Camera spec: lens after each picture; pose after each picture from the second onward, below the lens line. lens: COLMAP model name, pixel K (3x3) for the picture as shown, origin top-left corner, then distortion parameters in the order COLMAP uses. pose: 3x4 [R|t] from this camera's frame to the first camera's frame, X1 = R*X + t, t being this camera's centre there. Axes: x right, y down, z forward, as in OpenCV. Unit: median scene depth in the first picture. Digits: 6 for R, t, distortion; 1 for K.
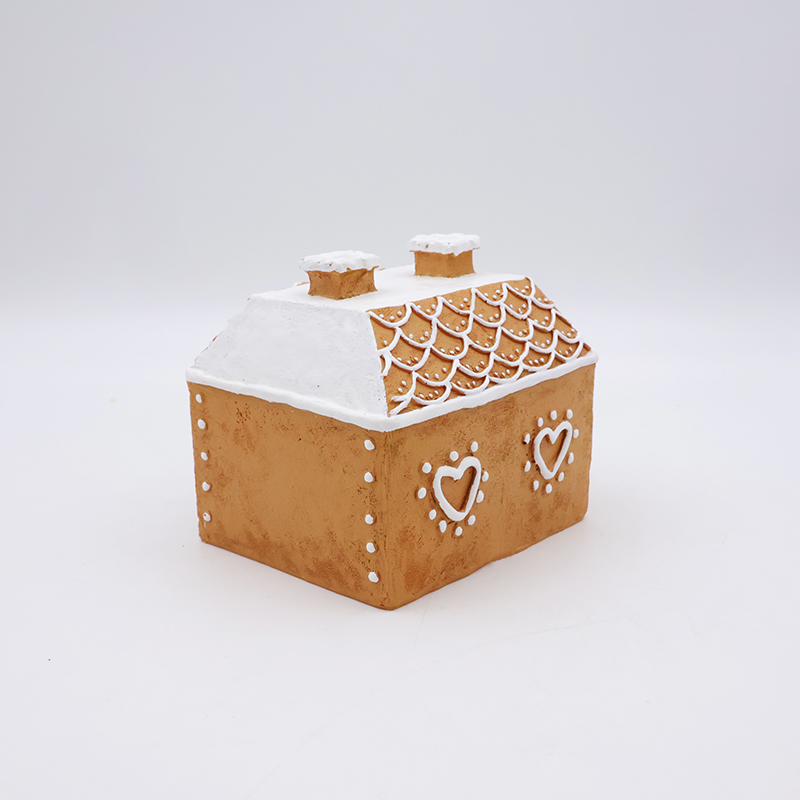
lens RADIAL K [[1177.1, 0, 400.0], [0, 1177.1, 400.0], [0, 0, 1]] dist [-0.032566, -0.031224]
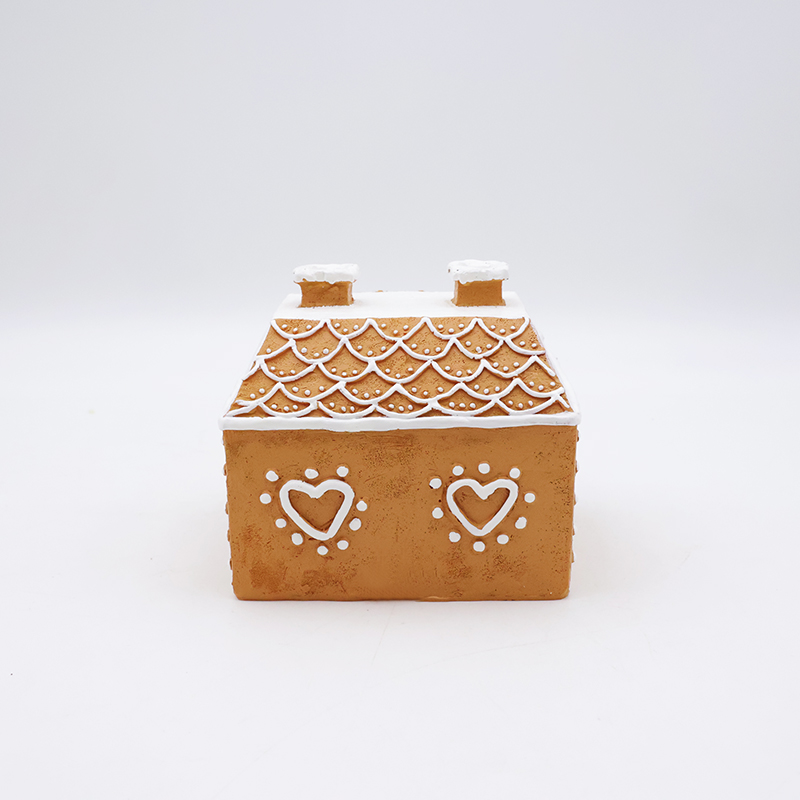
lens RADIAL K [[1177.1, 0, 400.0], [0, 1177.1, 400.0], [0, 0, 1]] dist [-0.032566, -0.031224]
pose [[0.668641, 0.193402, -0.717993, 0.782217], [-0.193058, 0.977624, 0.083549, -0.109540], [0.718086, 0.082750, 0.691018, 0.340833]]
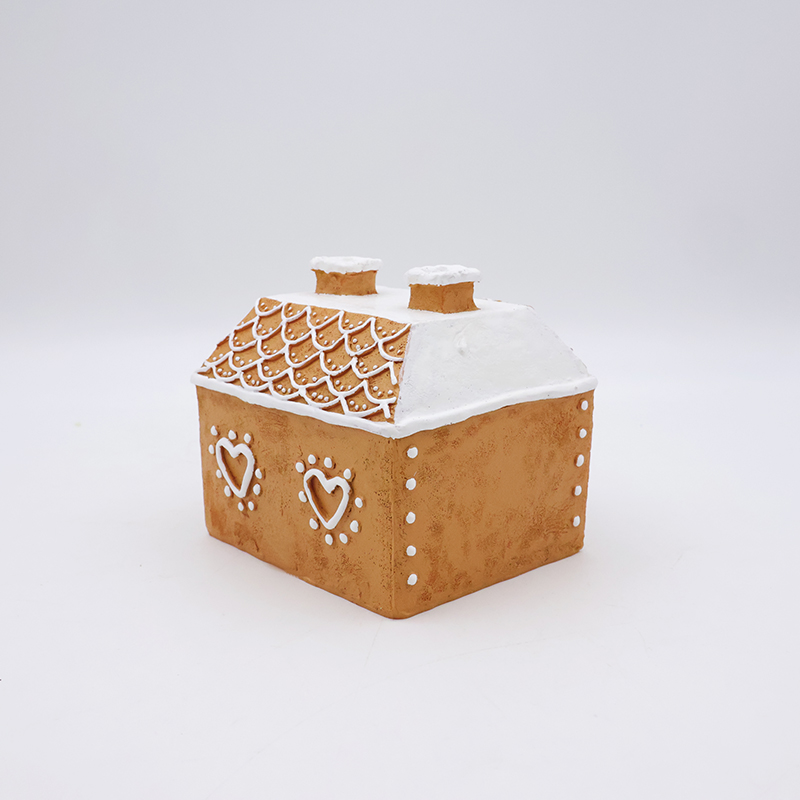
lens RADIAL K [[1177.1, 0, 400.0], [0, 1177.1, 400.0], [0, 0, 1]] dist [-0.032566, -0.031224]
pose [[-0.109905, 0.237288, -0.965202, 1.076055], [-0.248642, 0.933646, 0.257843, -0.305351], [0.962340, 0.268328, -0.043612, 1.156499]]
